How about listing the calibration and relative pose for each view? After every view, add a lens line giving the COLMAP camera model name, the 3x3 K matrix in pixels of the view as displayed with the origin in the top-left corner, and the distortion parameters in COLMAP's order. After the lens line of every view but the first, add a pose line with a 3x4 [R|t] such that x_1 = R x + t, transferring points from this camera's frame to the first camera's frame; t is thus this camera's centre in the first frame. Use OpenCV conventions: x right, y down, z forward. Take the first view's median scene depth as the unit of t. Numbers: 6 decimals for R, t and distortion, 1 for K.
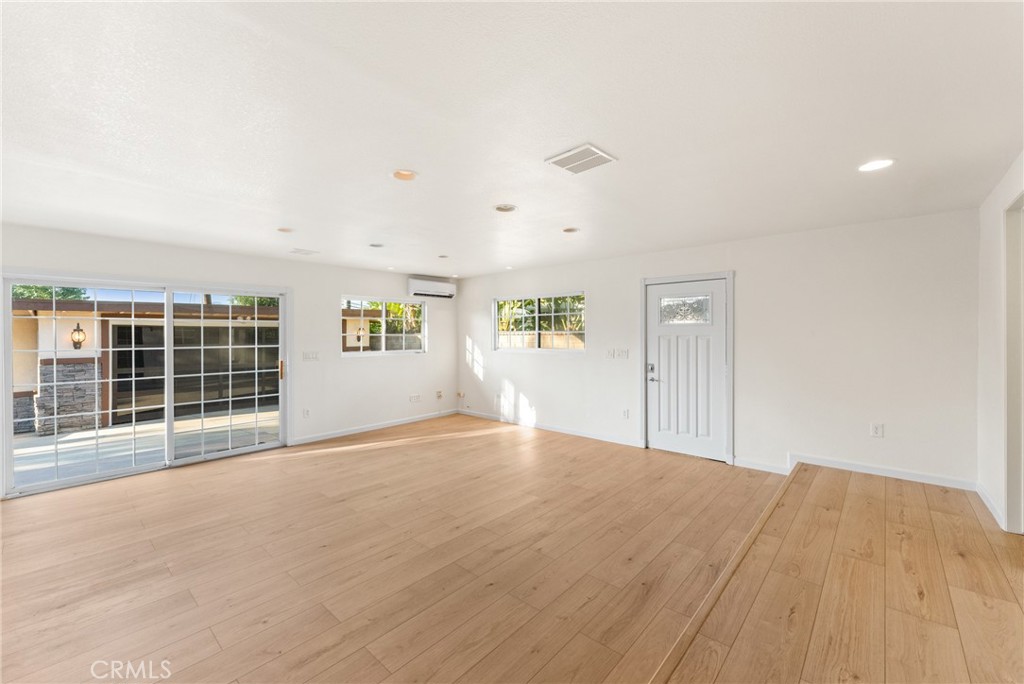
lens RADIAL K [[414.1, 0, 512.2], [0, 414.1, 337.9], [0, 0, 1]] dist [-0.000550, -0.000175]
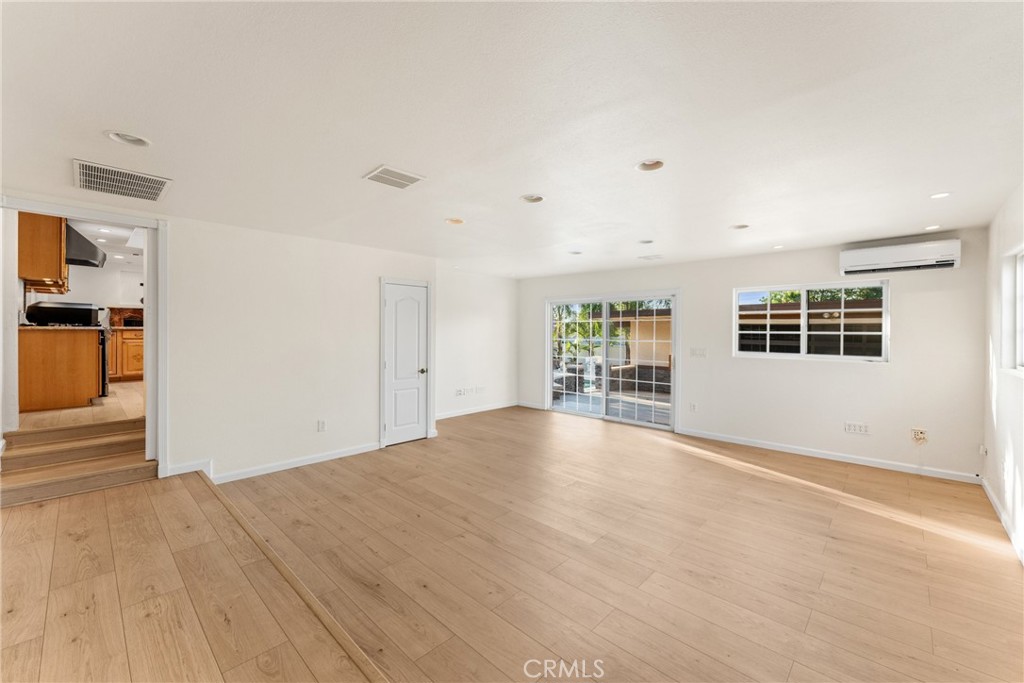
lens RADIAL K [[414.1, 0, 512.2], [0, 414.1, 337.4], [0, 0, 1]] dist [-0.000550, -0.000175]
pose [[-0.030882, 0.018911, -0.999344, 1.122247], [-0.015119, 0.999698, 0.019385, -0.012872], [0.999409, 0.015708, -0.030586, 1.177813]]
